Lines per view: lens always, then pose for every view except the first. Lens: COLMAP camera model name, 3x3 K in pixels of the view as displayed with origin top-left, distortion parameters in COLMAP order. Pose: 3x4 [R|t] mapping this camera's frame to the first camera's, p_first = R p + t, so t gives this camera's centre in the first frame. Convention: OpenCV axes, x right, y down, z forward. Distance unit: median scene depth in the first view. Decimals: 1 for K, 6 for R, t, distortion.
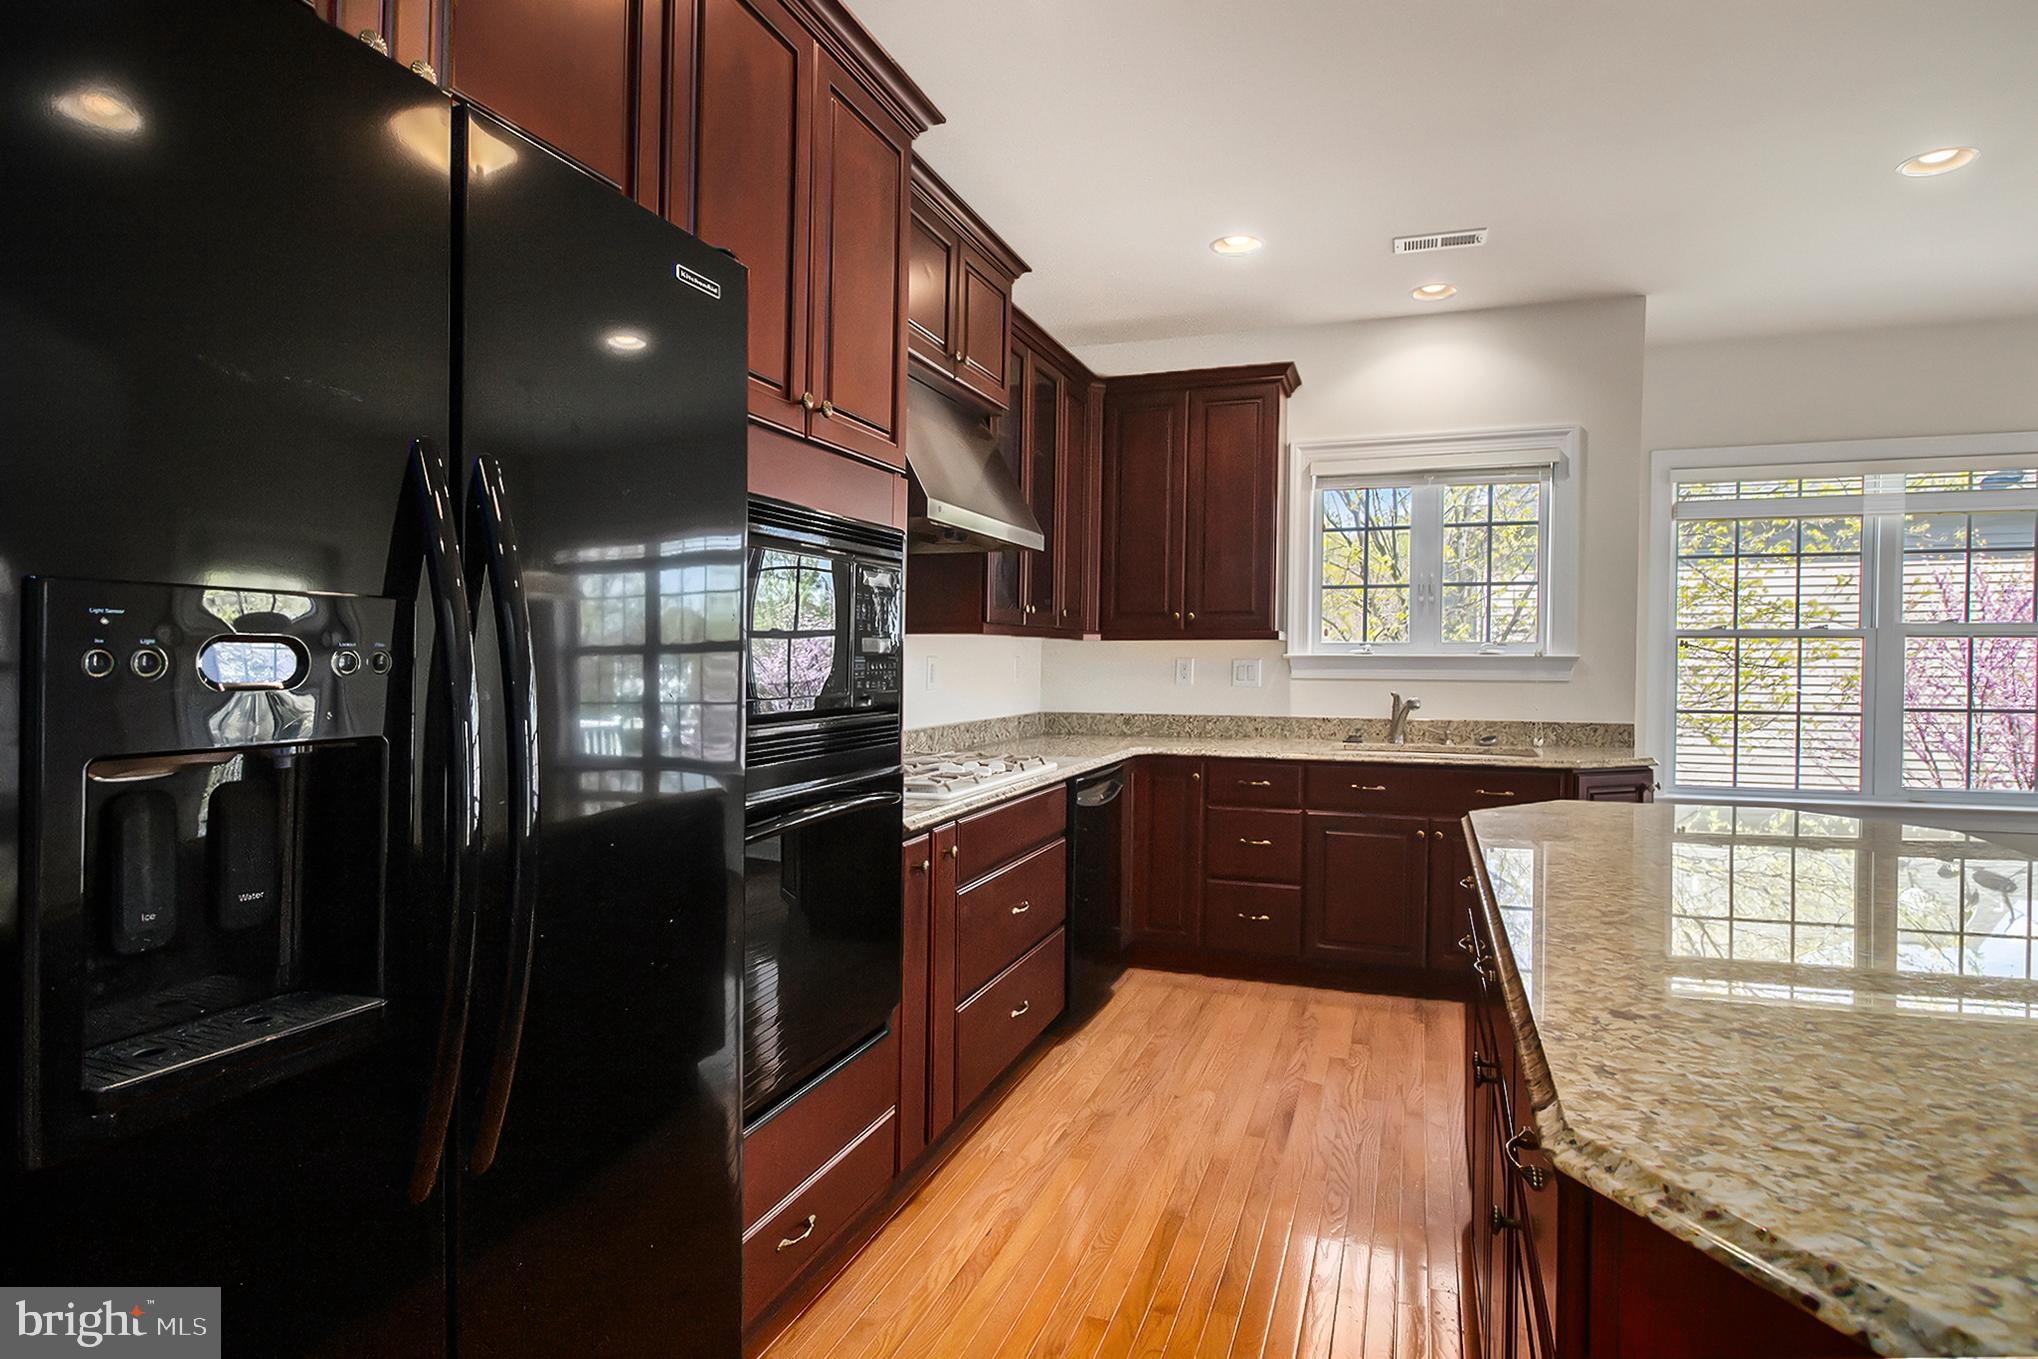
lens RADIAL K [[1090.7, 0, 1025.1], [0, 1090.7, 668.3], [0, 0, 1]] dist [-0.000101, -0.000909]
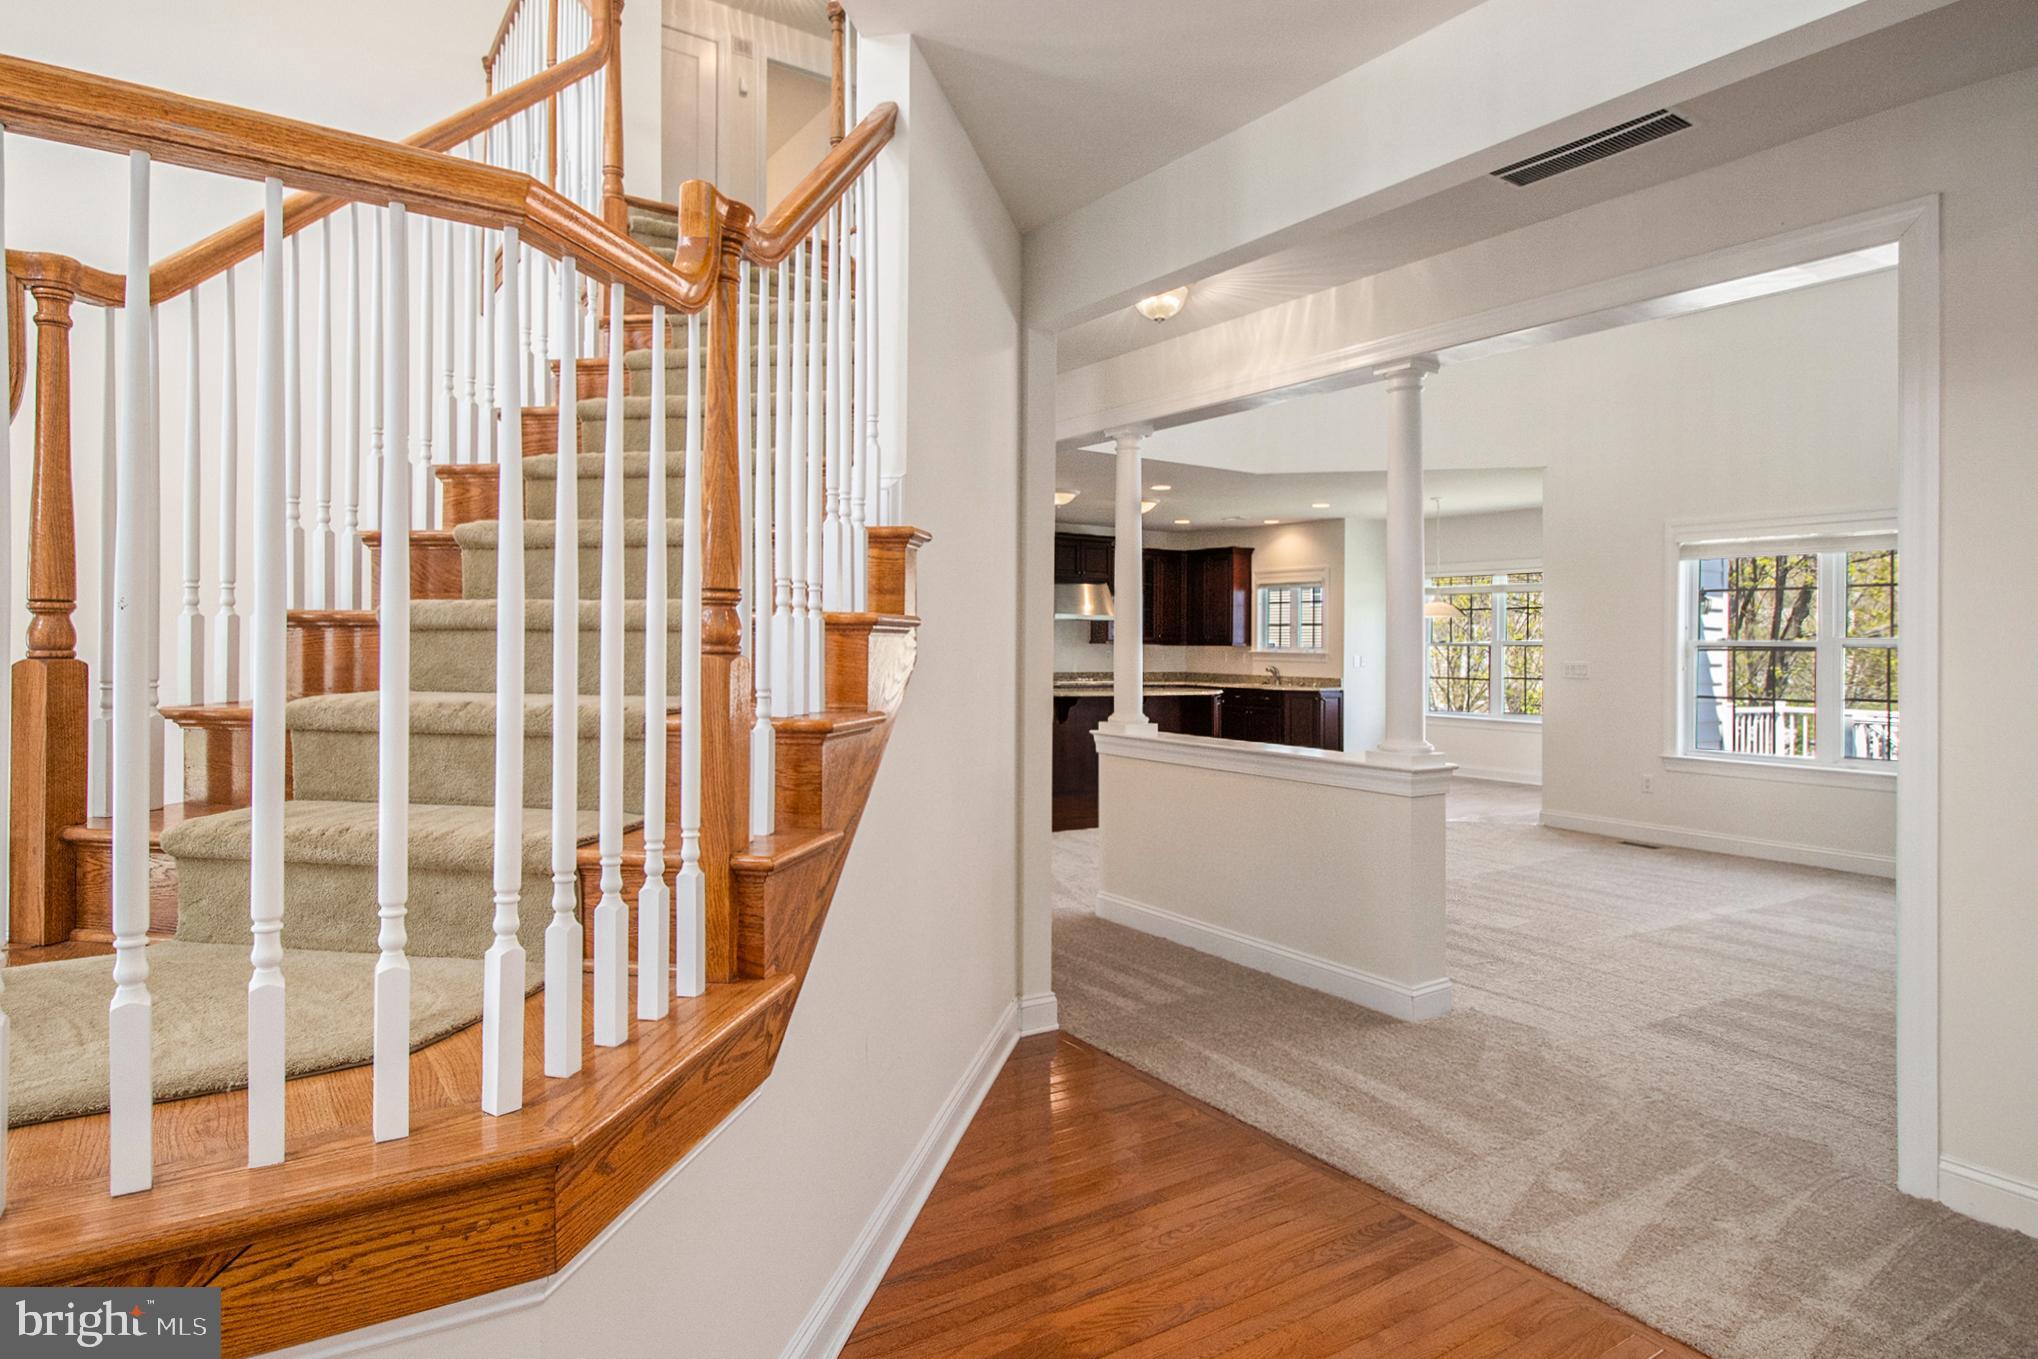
lens RADIAL K [[1090.7, 0, 1025.4], [0, 1090.7, 659.8], [0, 0, 1]] dist [-0.000101, -0.000909]
pose [[0.788600, 0.011941, -0.614791, 1.519109], [-0.012950, 0.999912, 0.002809, 0.008568], [0.614770, 0.005746, 0.788685, -1.518867]]
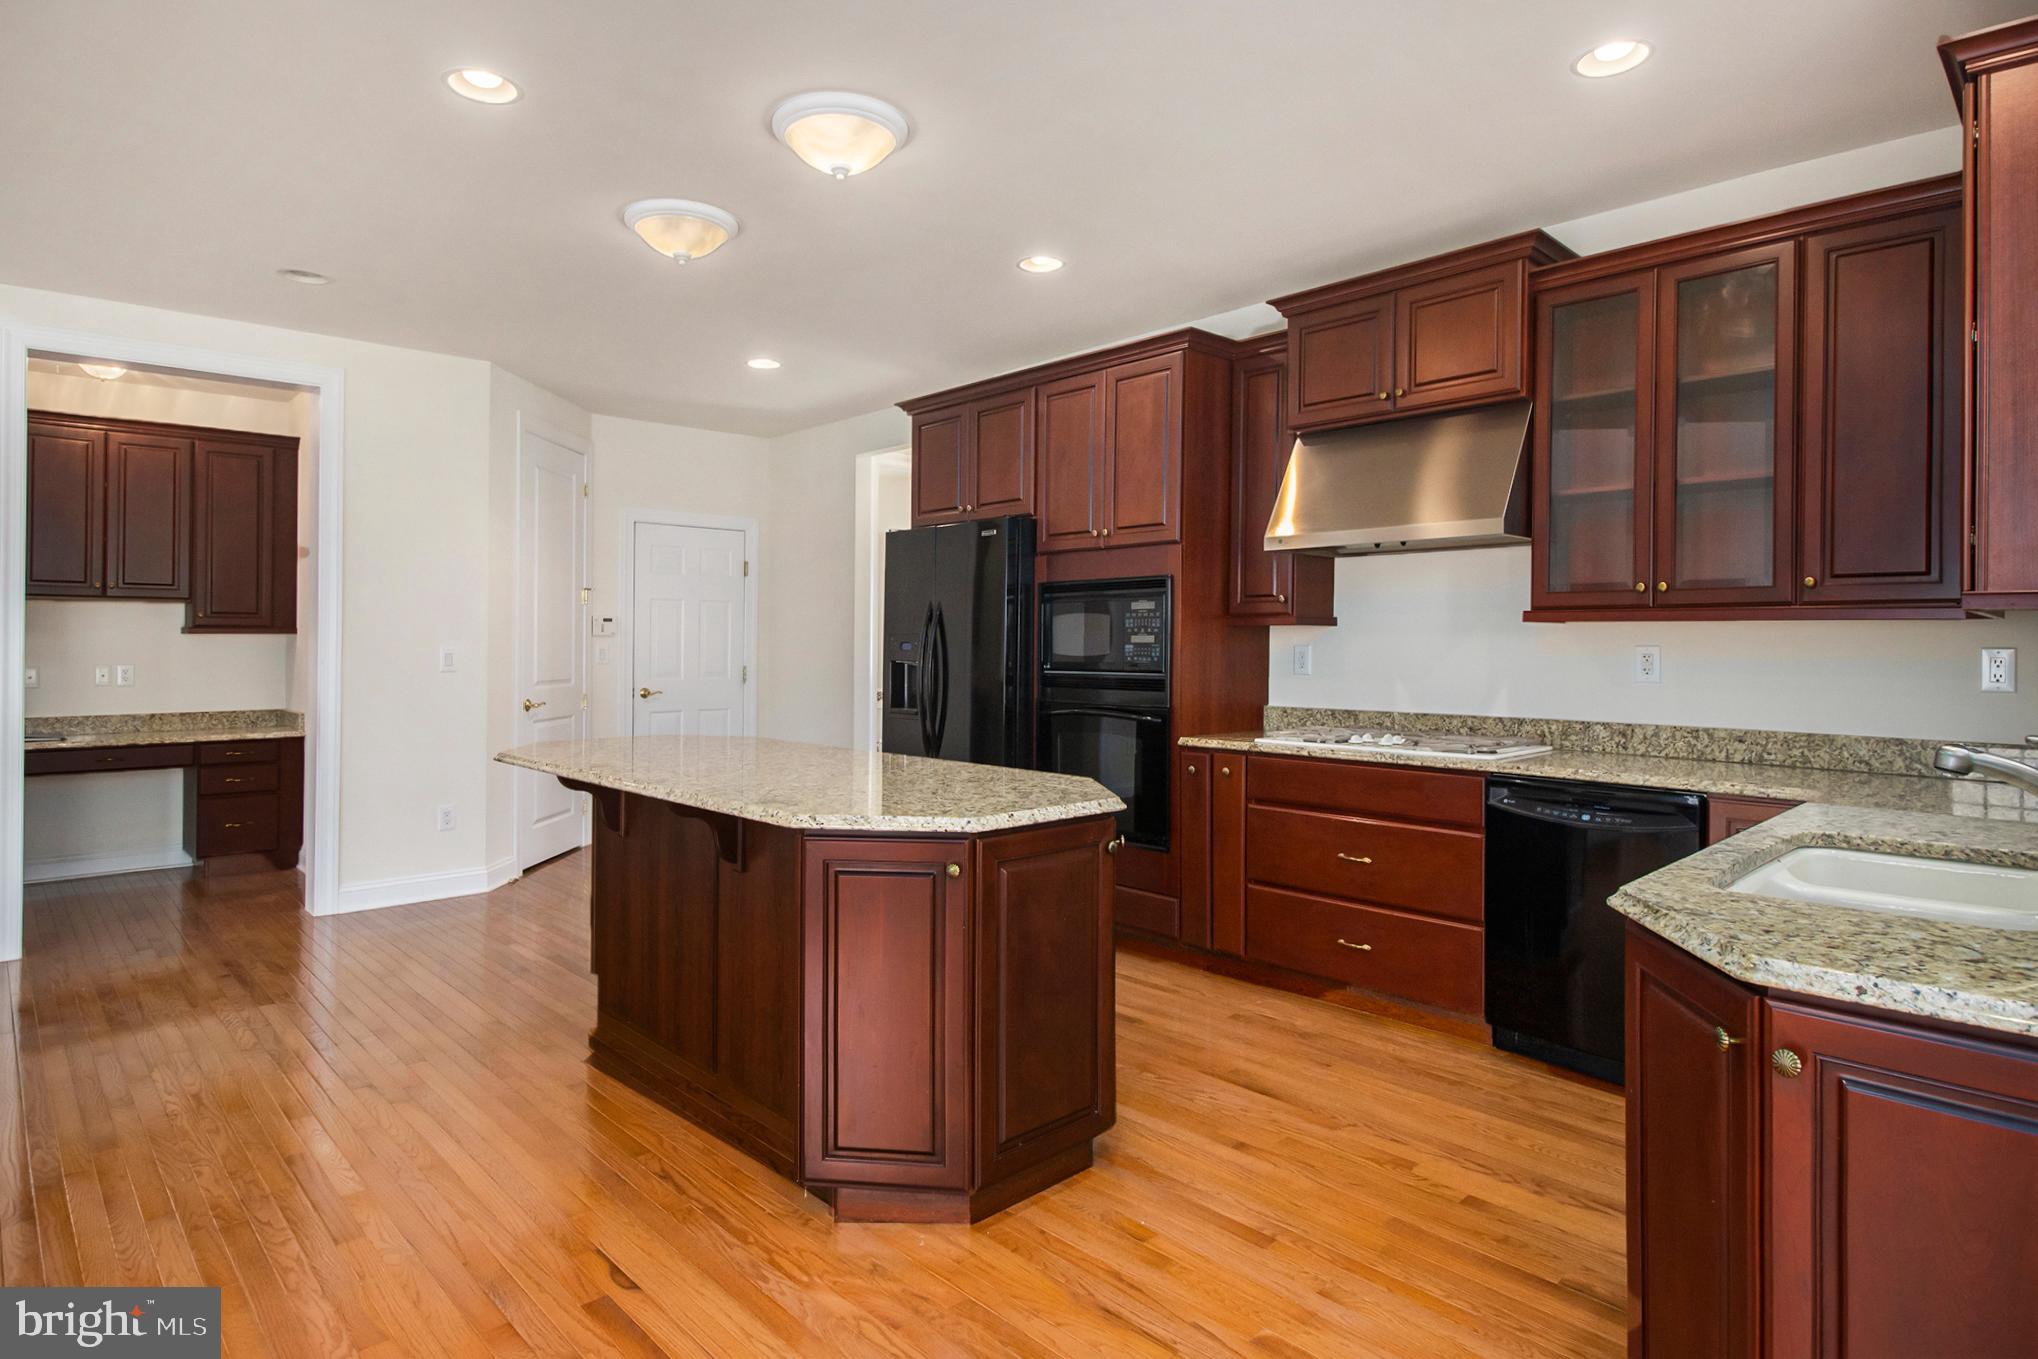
lens RADIAL K [[1090.7, 0, 982.2], [0, 1090.7, 649.4], [0, 0, 1]] dist [-0.000101, -0.000909]
pose [[-0.487198, -0.011529, -0.873216, 0.851219], [-0.019464, 0.999808, -0.002340, 0.003716], [0.873075, 0.015856, -0.487329, 0.850313]]
